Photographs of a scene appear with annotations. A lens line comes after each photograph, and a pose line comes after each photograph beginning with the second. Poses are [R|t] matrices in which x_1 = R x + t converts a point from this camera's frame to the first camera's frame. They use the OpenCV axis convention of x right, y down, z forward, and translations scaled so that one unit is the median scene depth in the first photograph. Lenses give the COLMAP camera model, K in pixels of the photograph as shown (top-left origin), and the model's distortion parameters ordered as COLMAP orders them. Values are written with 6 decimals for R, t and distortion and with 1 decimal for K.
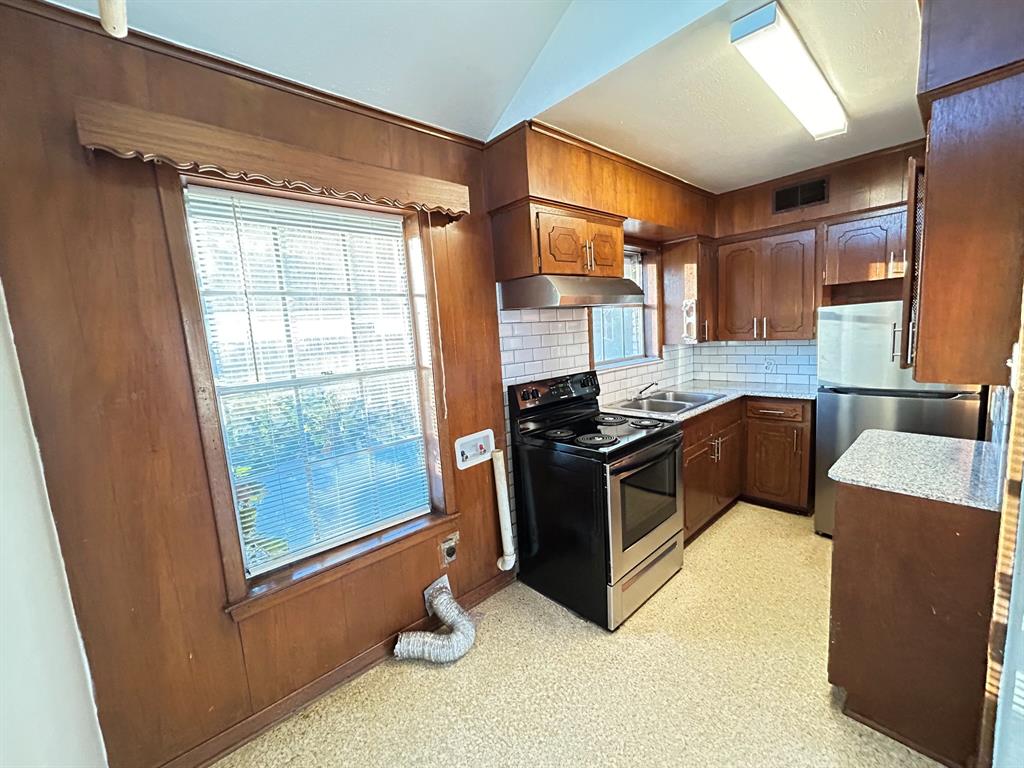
lens RADIAL K [[411.8, 0, 514.2], [0, 411.8, 383.3], [0, 0, 1]] dist [0.002105, 0.001291]
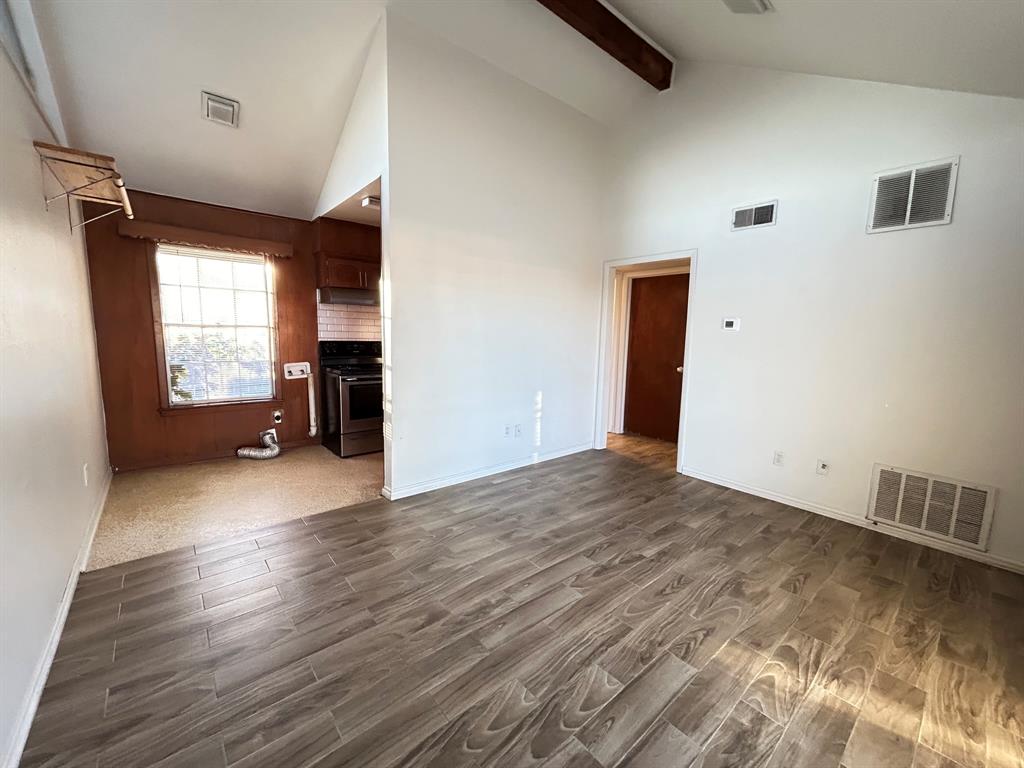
lens RADIAL K [[411.8, 0, 510.2], [0, 411.8, 384.9], [0, 0, 1]] dist [0.002105, 0.001291]
pose [[0.995079, 0.093550, -0.032653, 1.050474], [-0.093359, 0.995606, 0.007304, 0.120883], [0.033193, -0.004220, 0.999440, -1.013811]]
